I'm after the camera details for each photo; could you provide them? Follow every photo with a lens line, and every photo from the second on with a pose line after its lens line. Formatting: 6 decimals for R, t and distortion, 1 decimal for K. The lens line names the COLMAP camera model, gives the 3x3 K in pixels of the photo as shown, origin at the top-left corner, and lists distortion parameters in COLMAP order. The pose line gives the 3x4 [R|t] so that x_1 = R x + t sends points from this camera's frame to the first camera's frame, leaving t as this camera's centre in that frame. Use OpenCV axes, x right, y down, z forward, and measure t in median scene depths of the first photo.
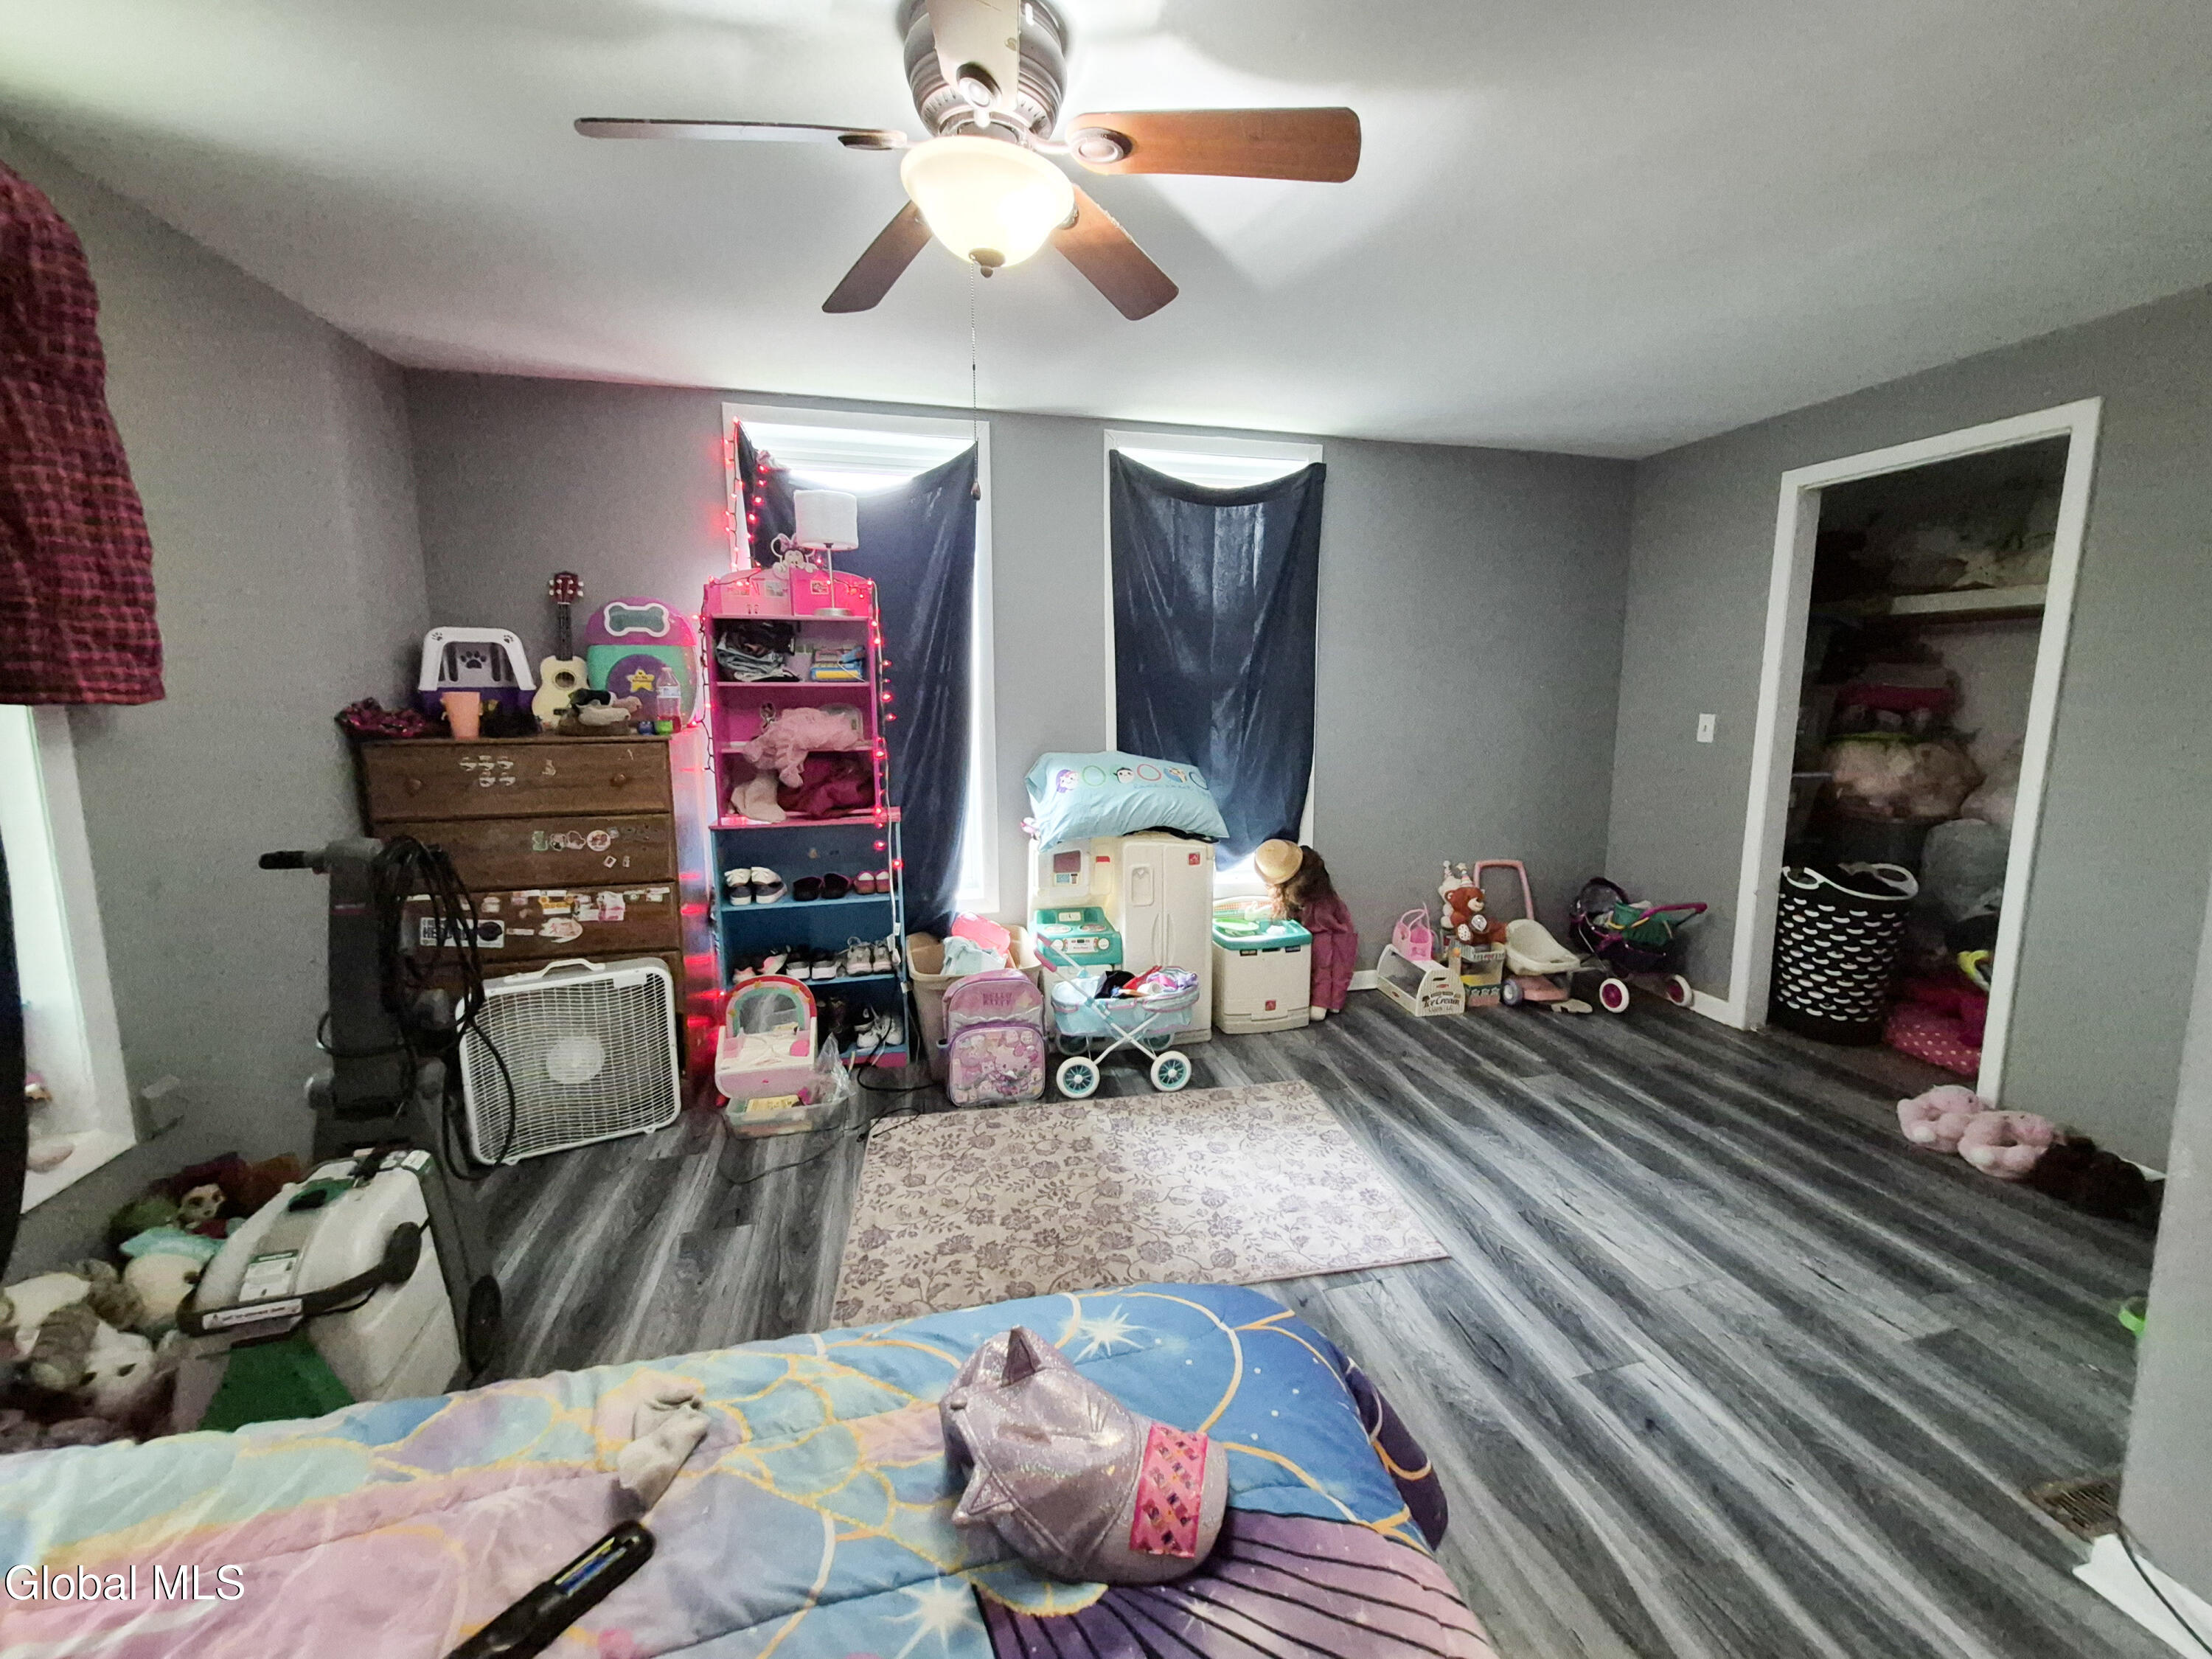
lens RADIAL K [[865.2, 0, 1128.4], [0, 865.2, 809.7], [0, 0, 1]] dist [-0.000801, -0.000282]
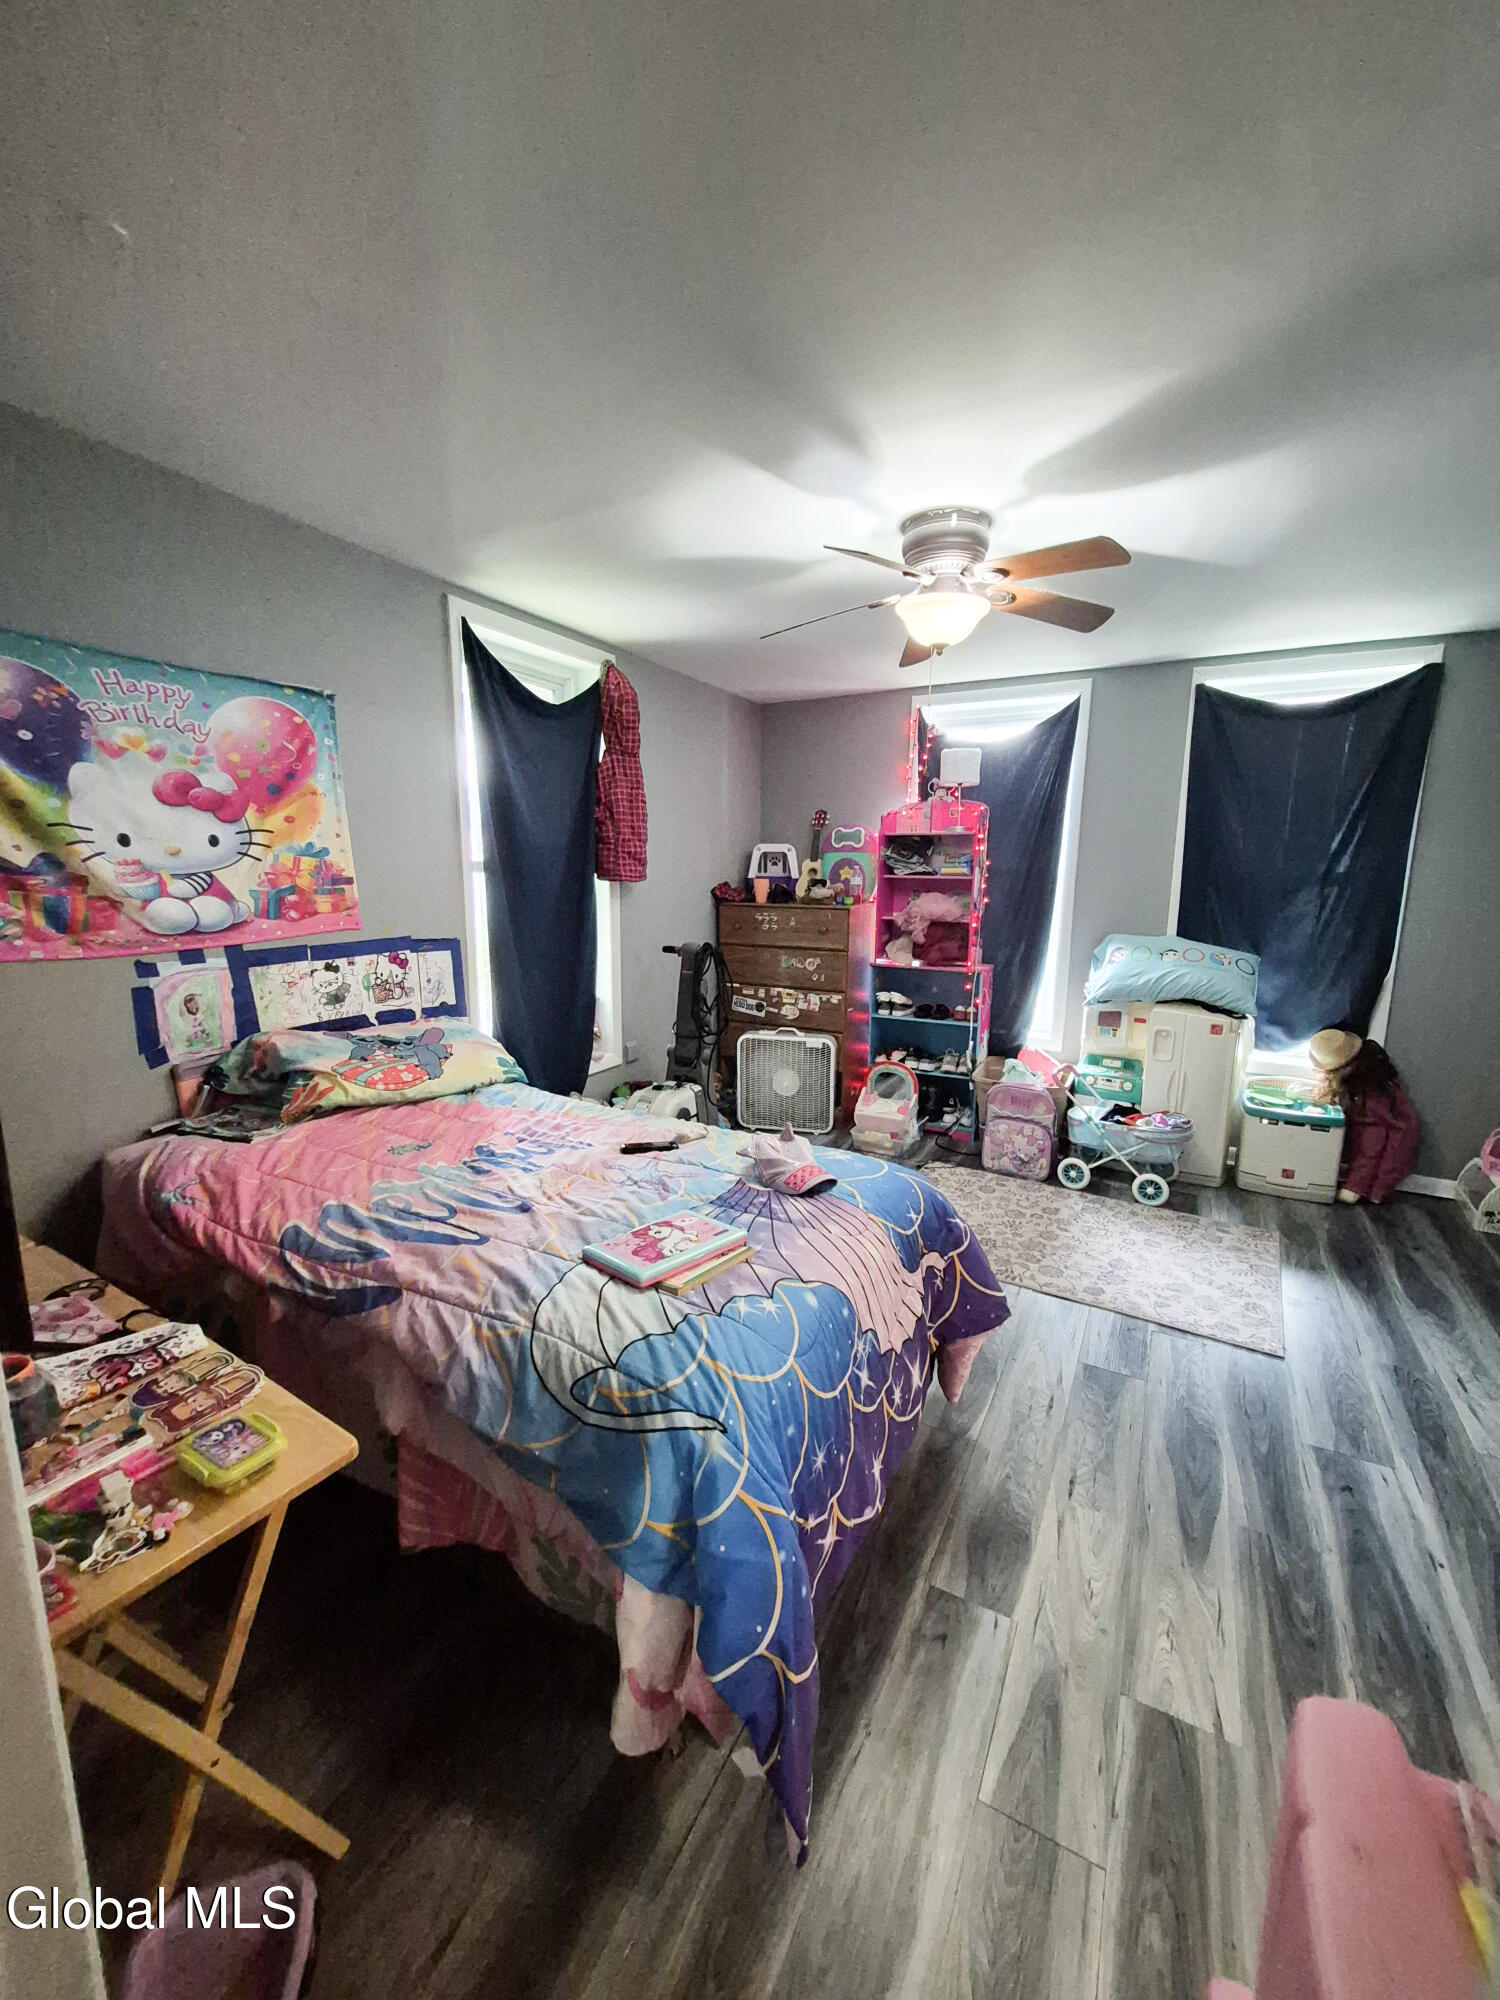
lens RADIAL K [[782.3, 0, 778.8], [0, 782.3, 1017.0], [0, 0, 1]] dist [-0.000801, -0.000282]
pose [[0.742003, 0.131020, -0.657469, 0.364560], [-0.109058, 0.991243, 0.074454, 0.027979], [0.661467, 0.016457, 0.749794, -0.215821]]
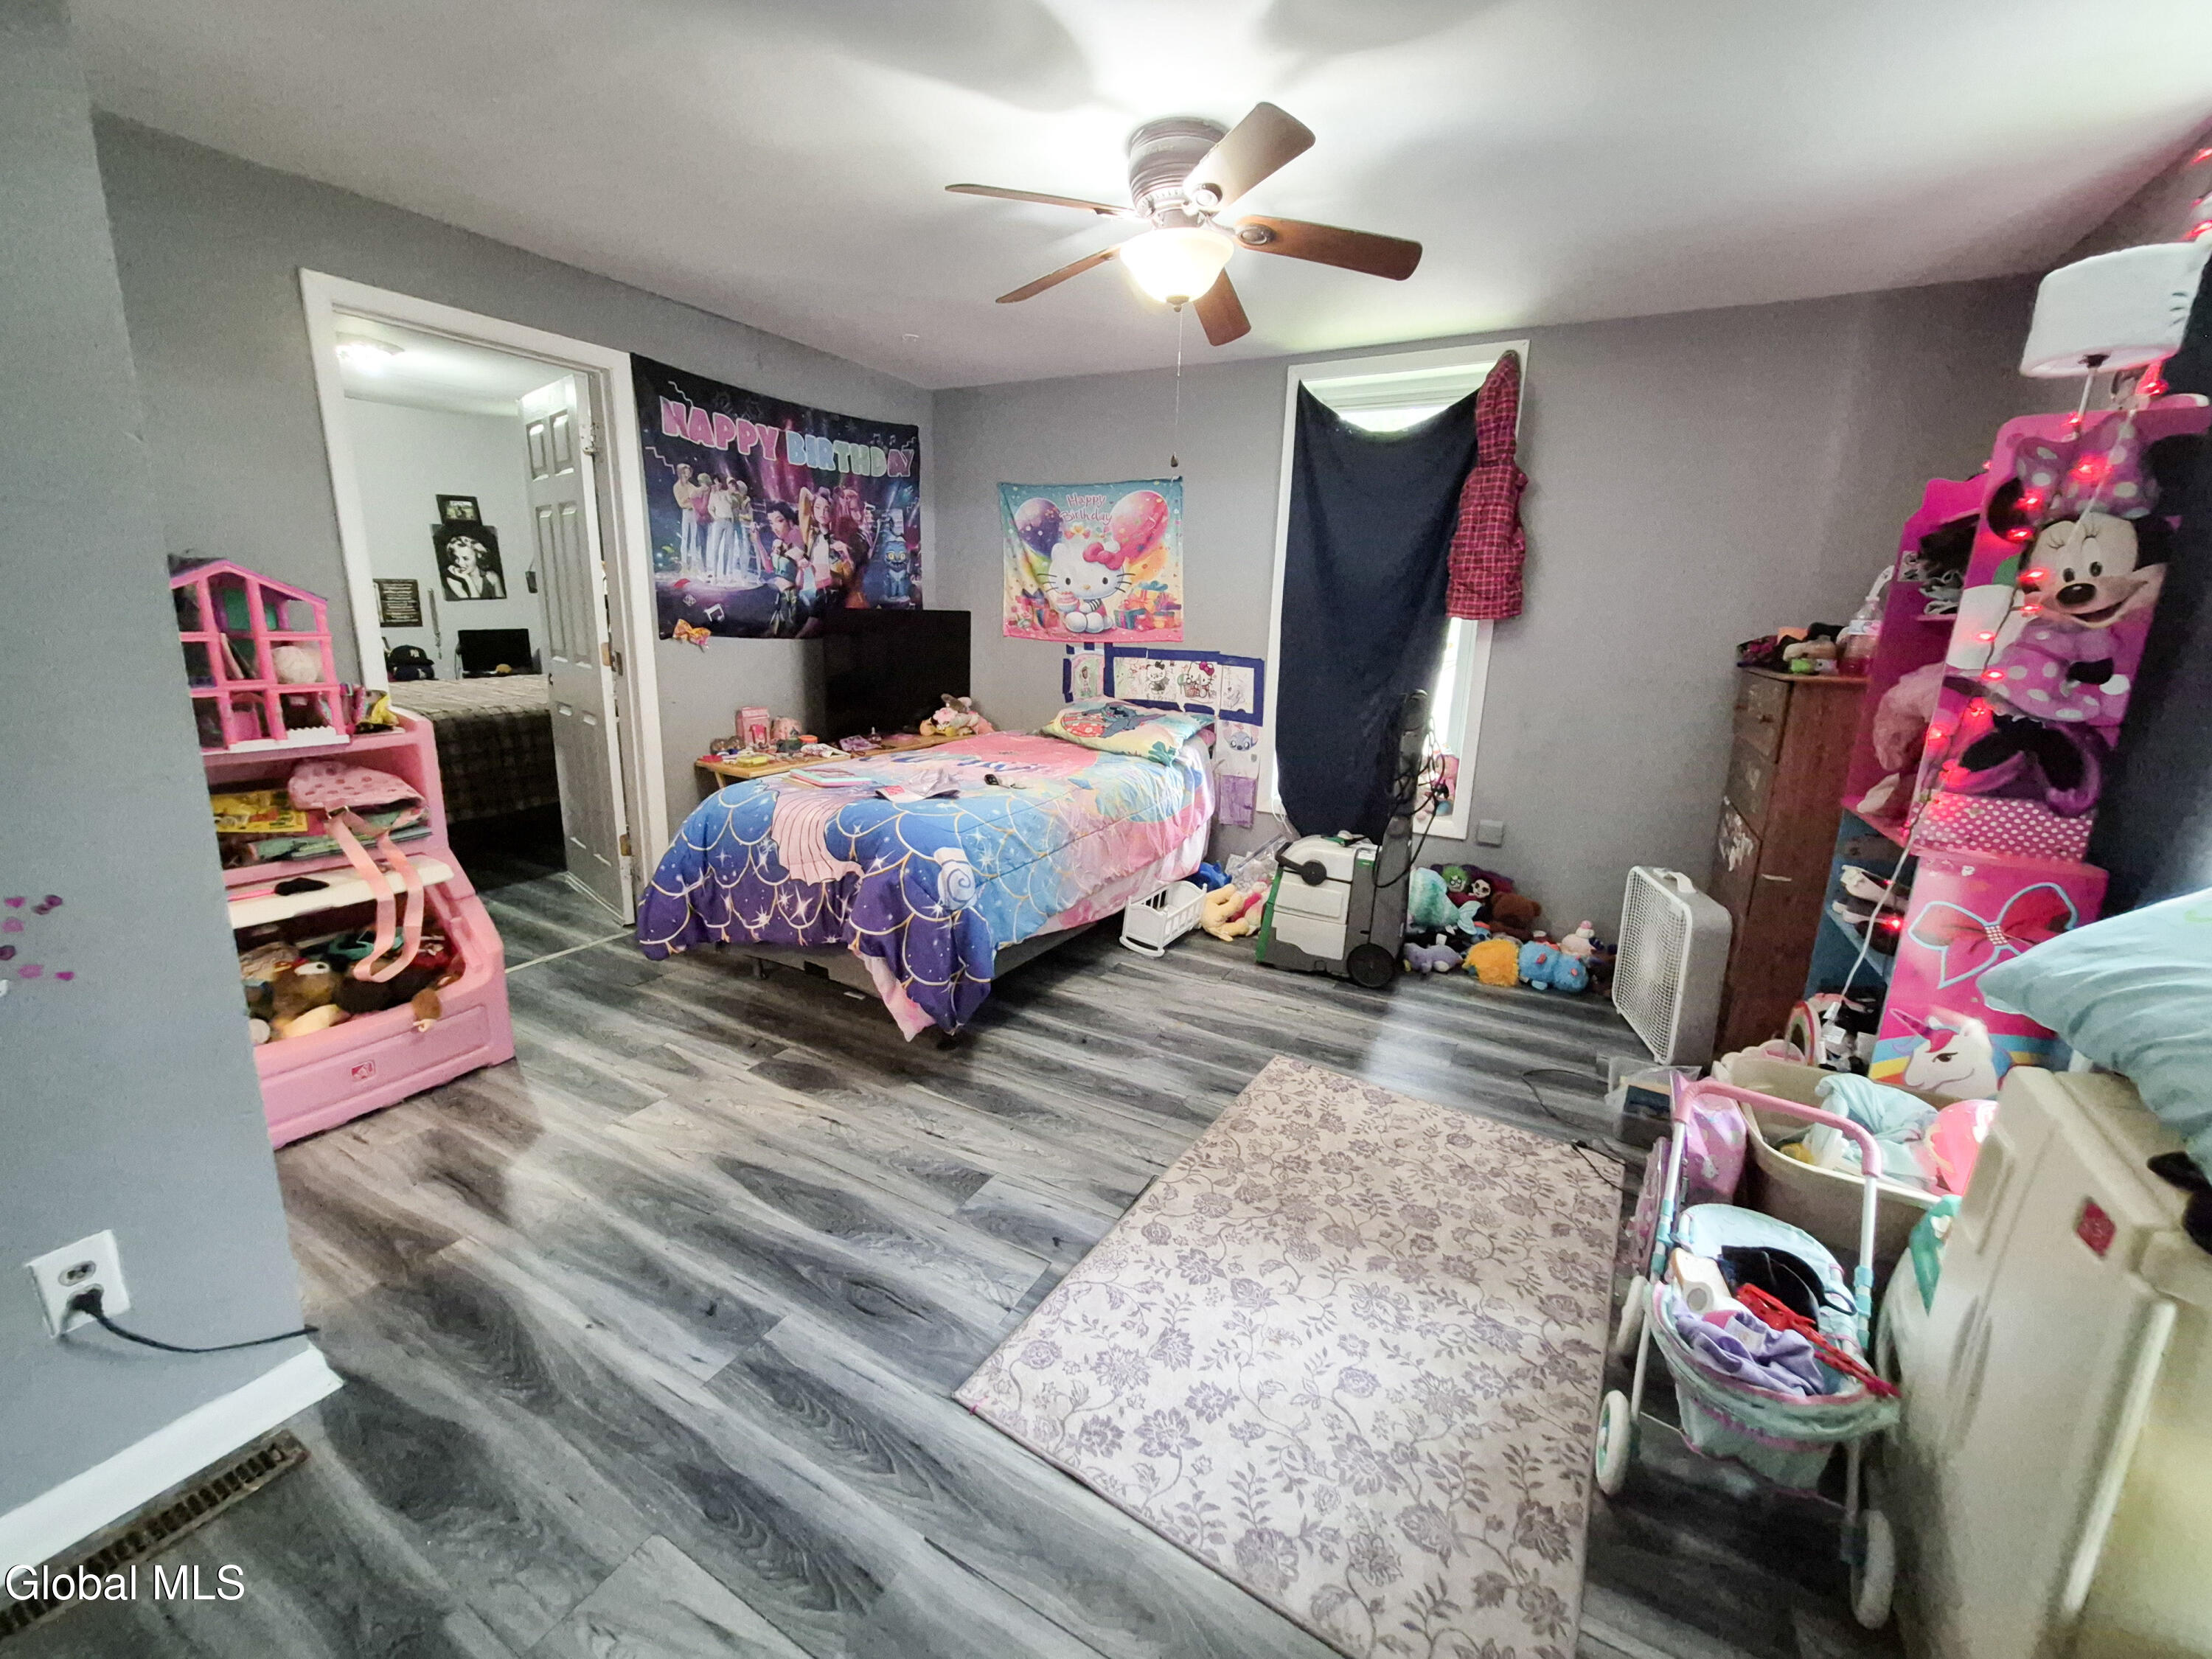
lens RADIAL K [[865.2, 0, 1128.4], [0, 865.2, 809.7], [0, 0, 1]] dist [-0.000801, -0.000282]
pose [[-0.676023, 0.139078, -0.723637, 0.519196], [-0.144357, 0.938003, 0.315137, -0.124889], [0.722602, 0.317502, -0.614034, 1.003018]]
